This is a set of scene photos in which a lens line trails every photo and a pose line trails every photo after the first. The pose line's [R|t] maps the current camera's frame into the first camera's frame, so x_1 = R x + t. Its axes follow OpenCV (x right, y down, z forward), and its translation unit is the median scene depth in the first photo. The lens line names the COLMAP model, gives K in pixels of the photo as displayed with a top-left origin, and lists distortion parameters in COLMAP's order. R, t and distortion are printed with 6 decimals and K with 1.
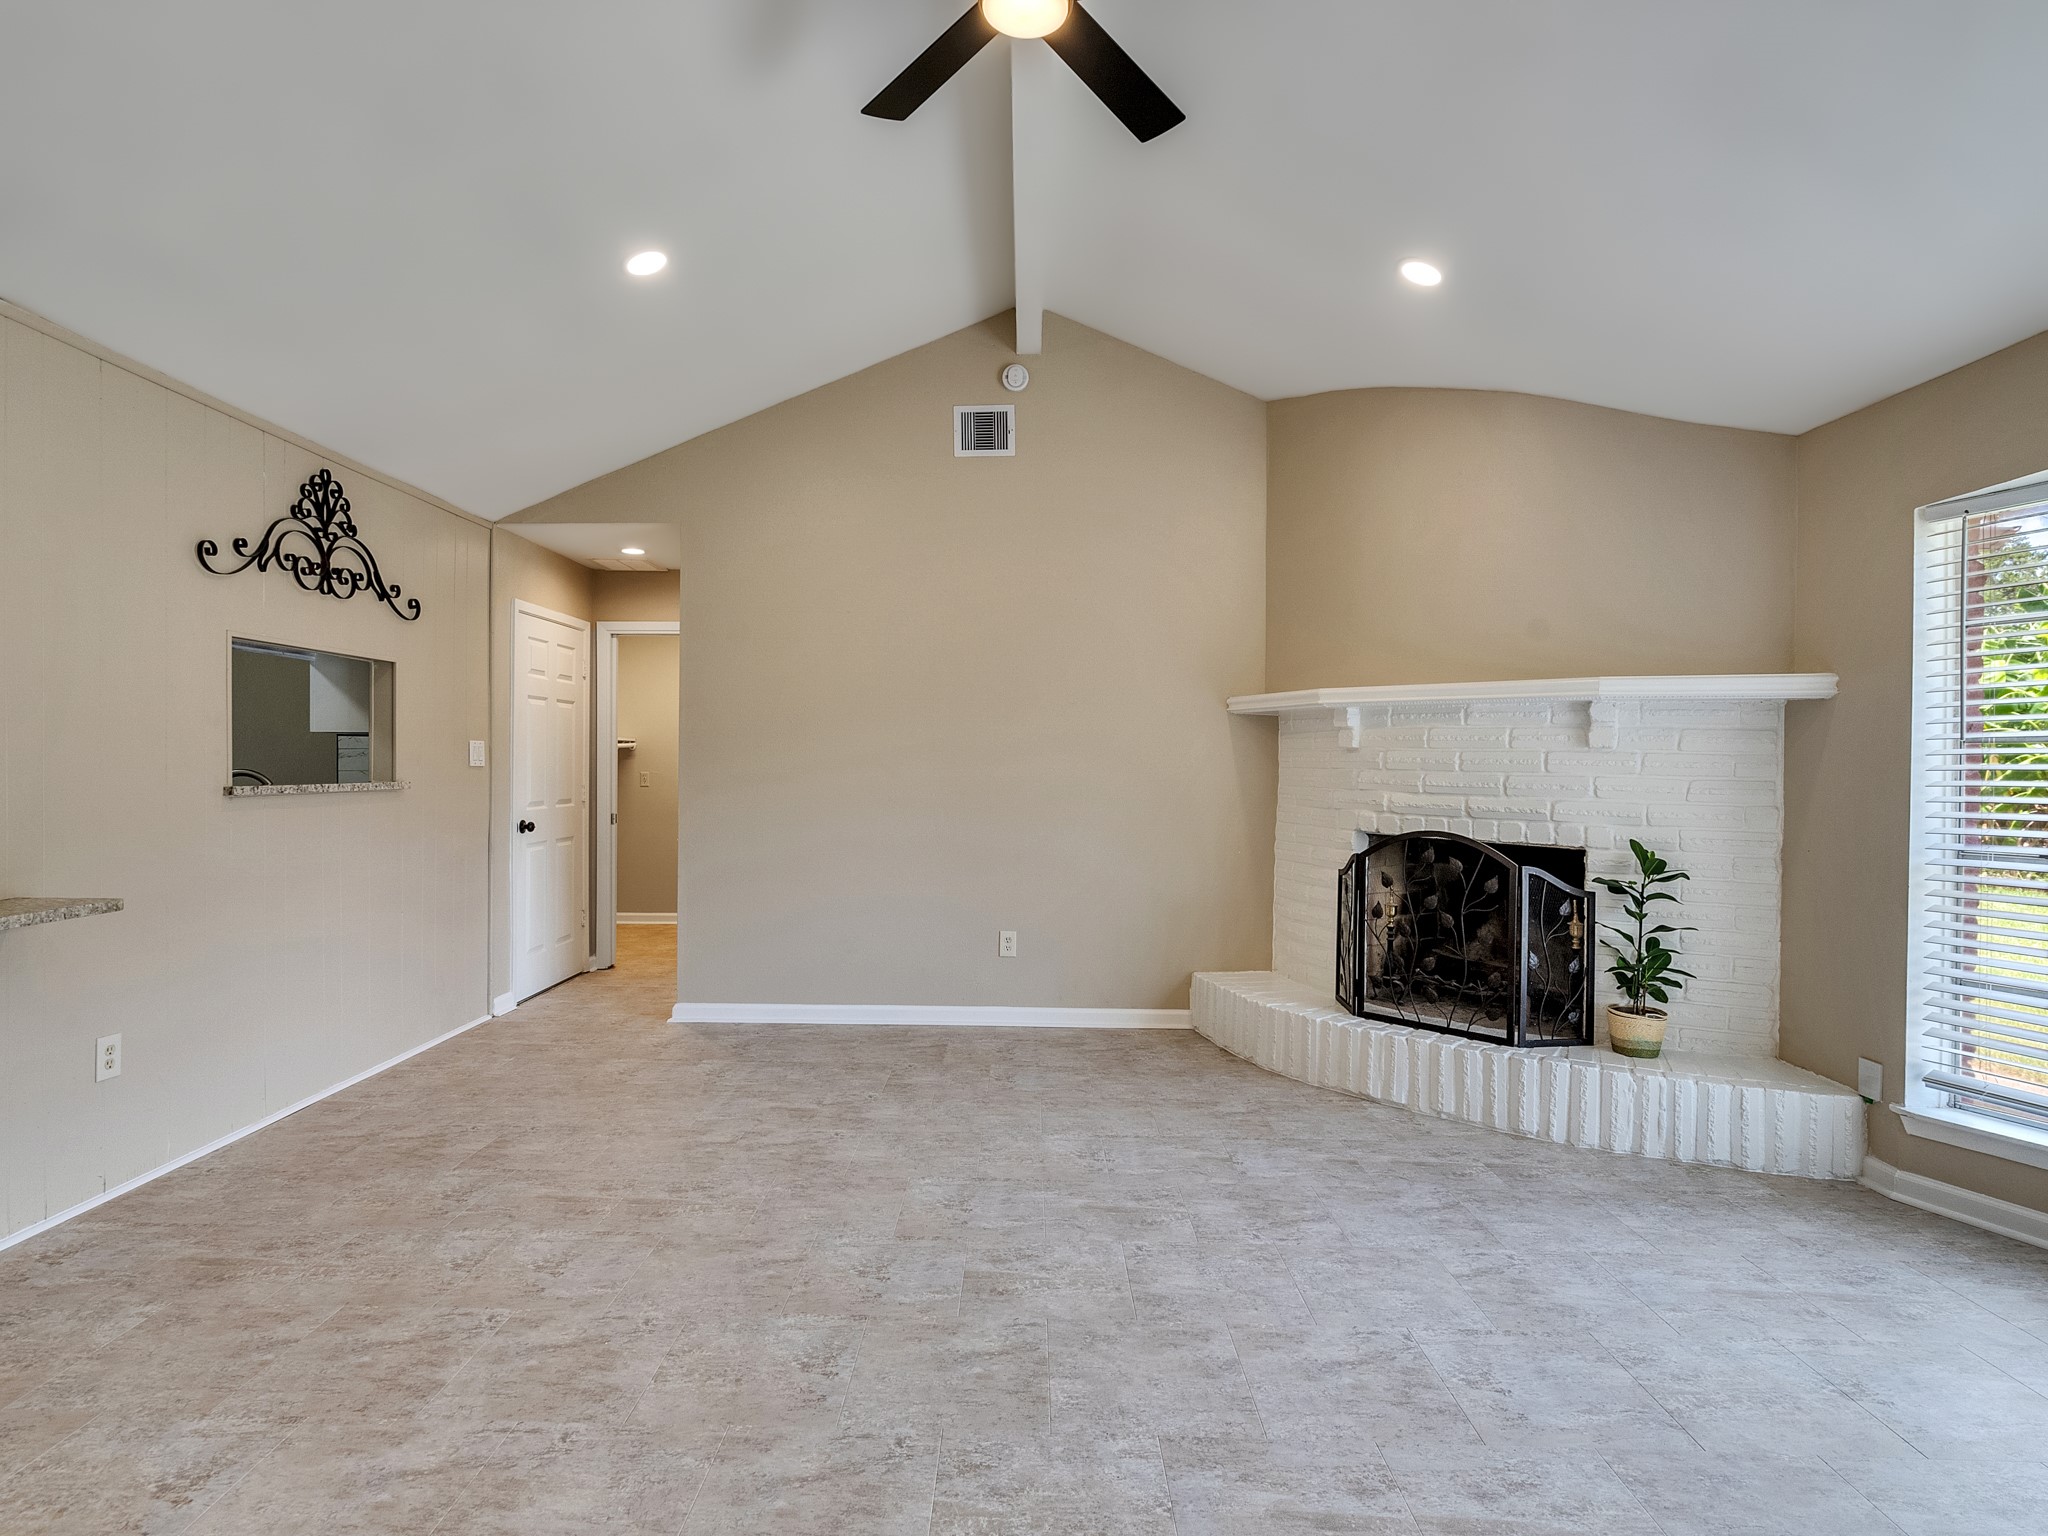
lens RADIAL K [[1039.2, 0, 1035.3], [0, 1039.2, 774.4], [0, 0, 1]] dist [-0.003850, 0.000660]
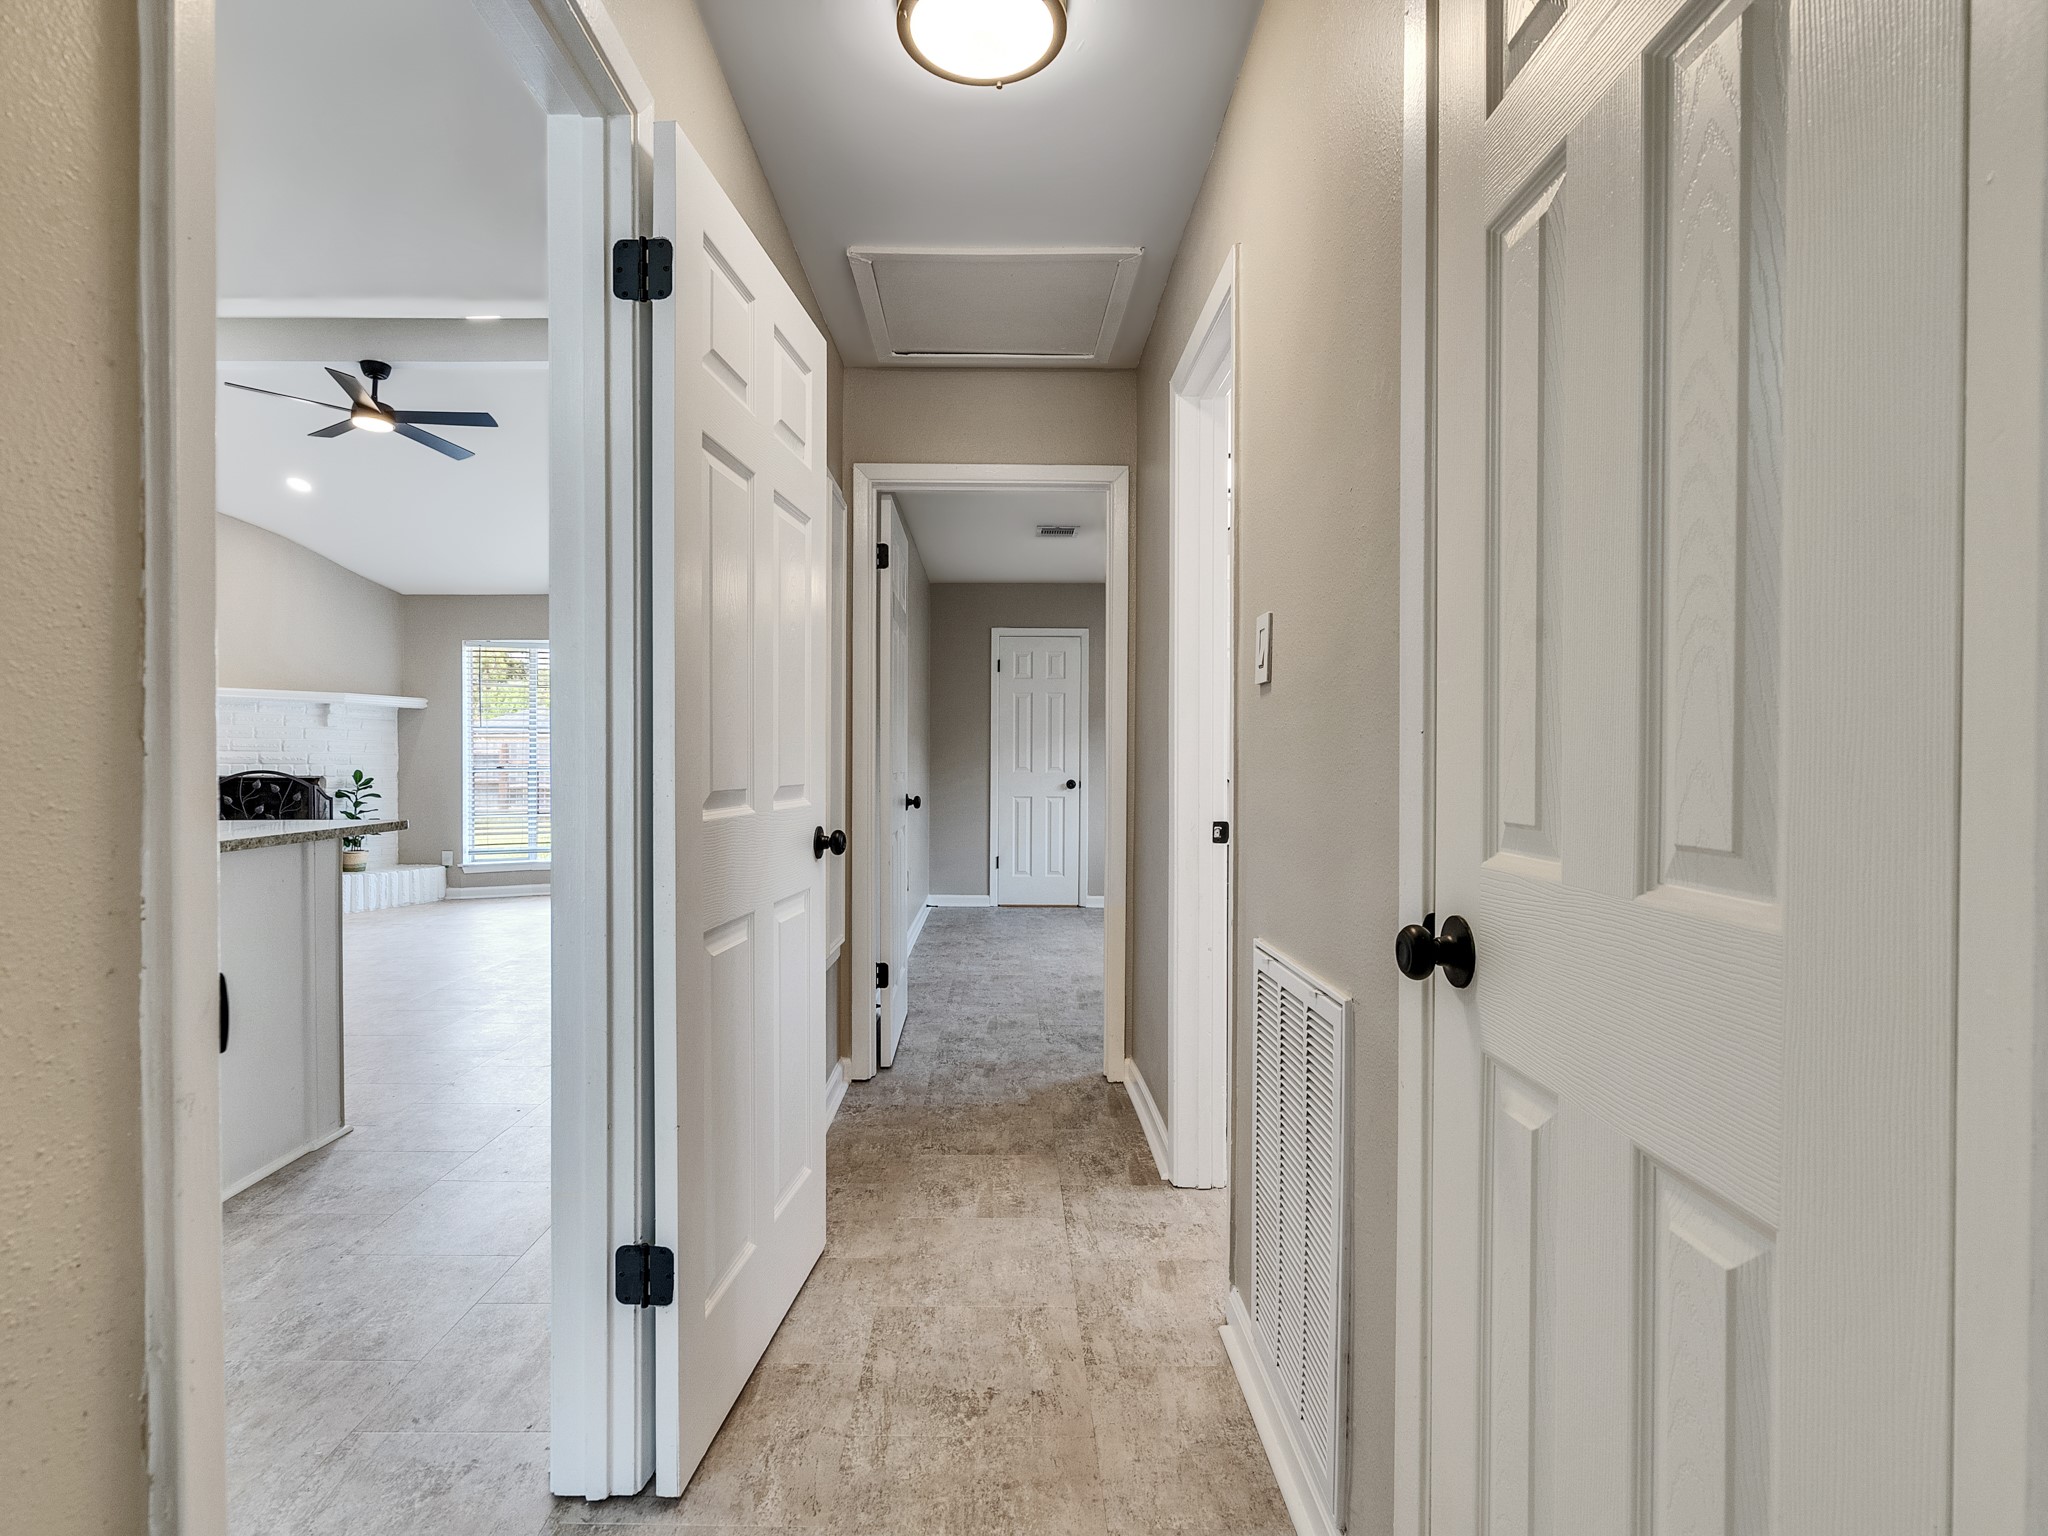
lens RADIAL K [[1039.2, 0, 1017.7], [0, 1039.2, 768.9], [0, 0, 1]] dist [-0.003850, 0.000660]
pose [[-0.035909, -0.020647, 0.999142, -1.544557], [0.006212, 0.999763, 0.020883, 0.023227], [-0.999336, 0.006957, -0.035772, -0.276197]]
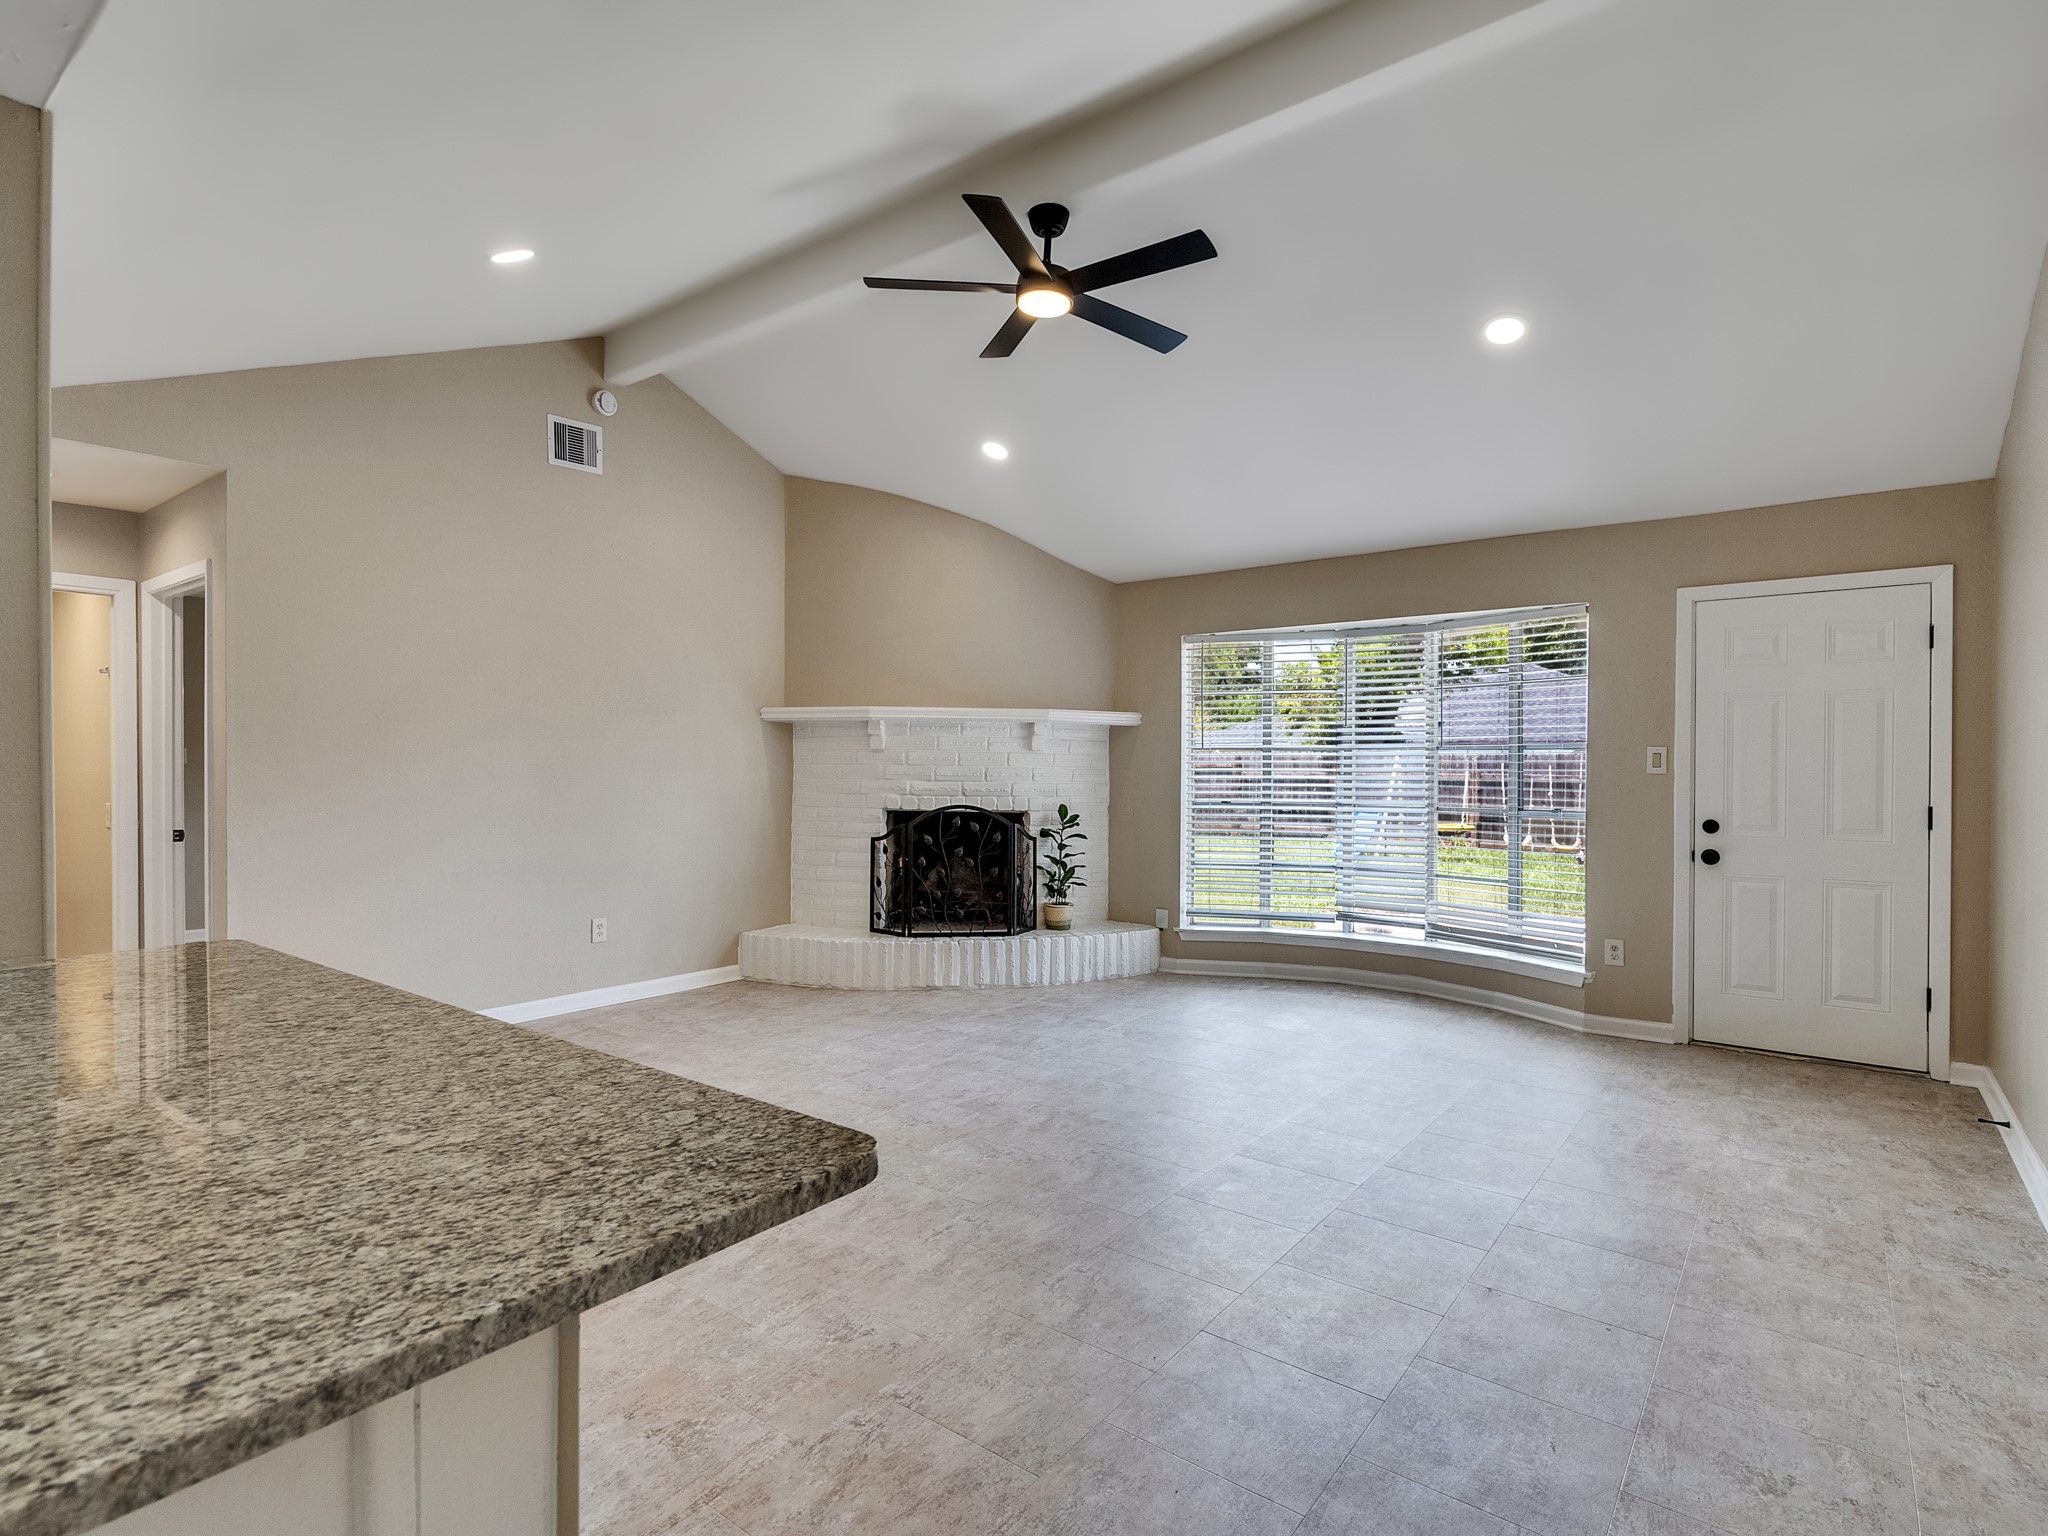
lens RADIAL K [[1039.2, 0, 998.3], [0, 1039.2, 770.7], [0, 0, 1]] dist [-0.003850, 0.000660]
pose [[0.607511, -0.013127, 0.794203, -0.821489], [0.009570, 0.999912, 0.009207, -0.009319], [-0.794254, 0.002007, 0.607583, 0.031613]]
